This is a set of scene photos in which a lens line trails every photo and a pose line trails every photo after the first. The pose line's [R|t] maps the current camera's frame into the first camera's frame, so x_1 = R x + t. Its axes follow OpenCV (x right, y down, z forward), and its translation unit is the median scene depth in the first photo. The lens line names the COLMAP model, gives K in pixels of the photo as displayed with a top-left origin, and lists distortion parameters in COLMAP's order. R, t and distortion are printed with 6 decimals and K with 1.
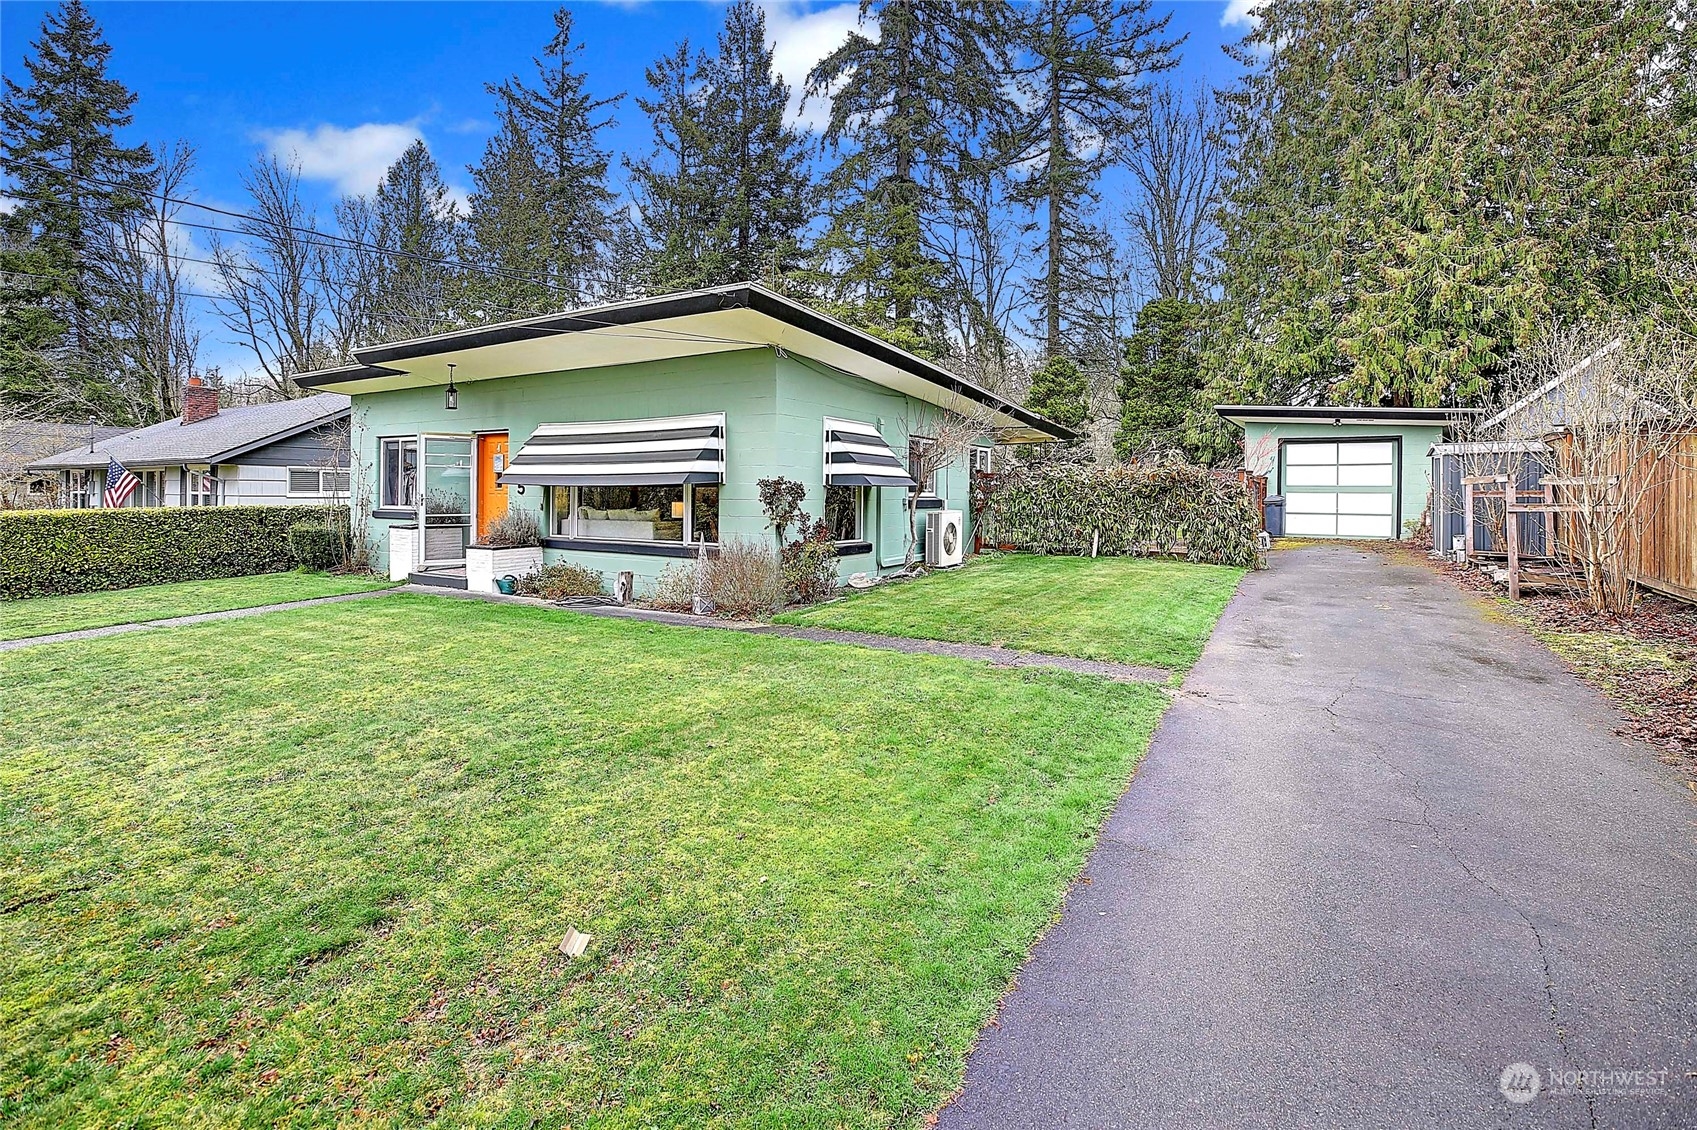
lens RADIAL K [[811.9, 0, 886.0], [0, 811.9, 507.6], [0, 0, 1]] dist [-0.045186, 0.000031]
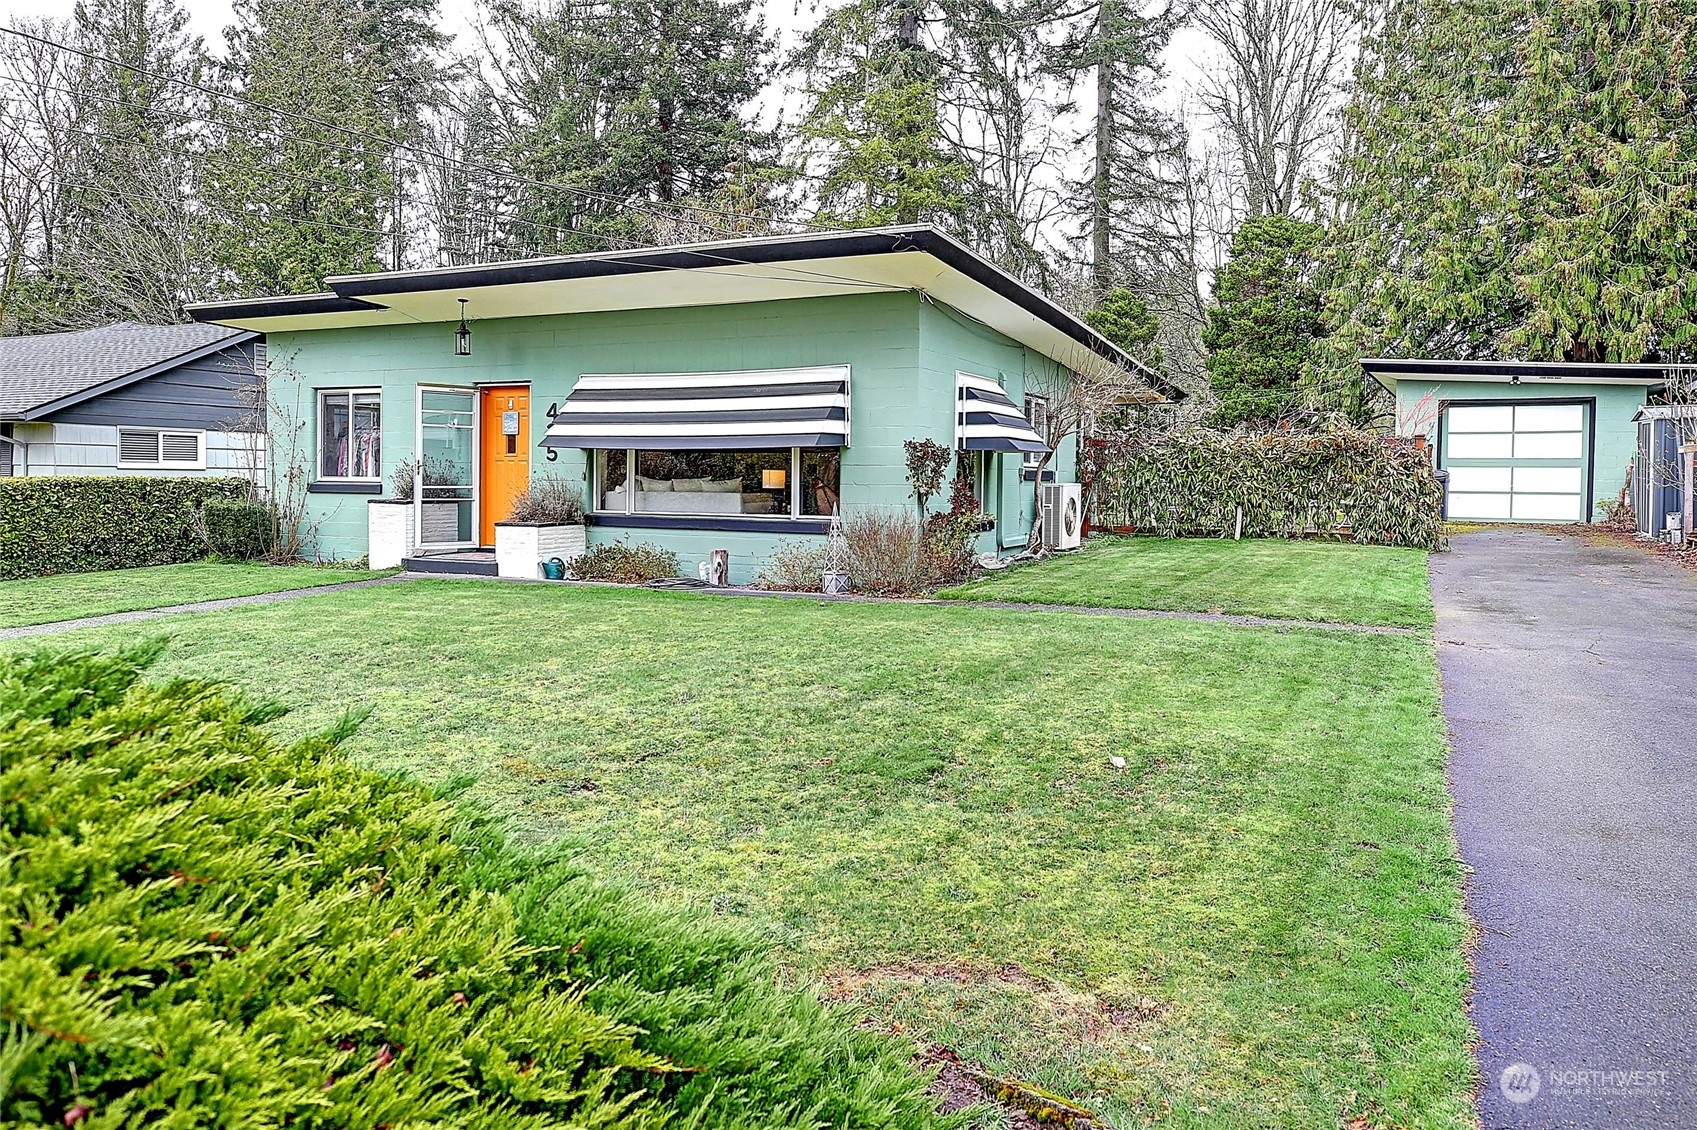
lens RADIAL K [[1199.8, 0, 849.1], [0, 1199.8, 518.6], [0, 0, 1]] dist [0.007027, 0.004985]
pose [[0.998505, 0.002745, 0.054591, -0.182644], [-0.003560, 0.999884, 0.014837, 0.018853], [-0.054544, -0.015009, 0.998399, -0.193701]]
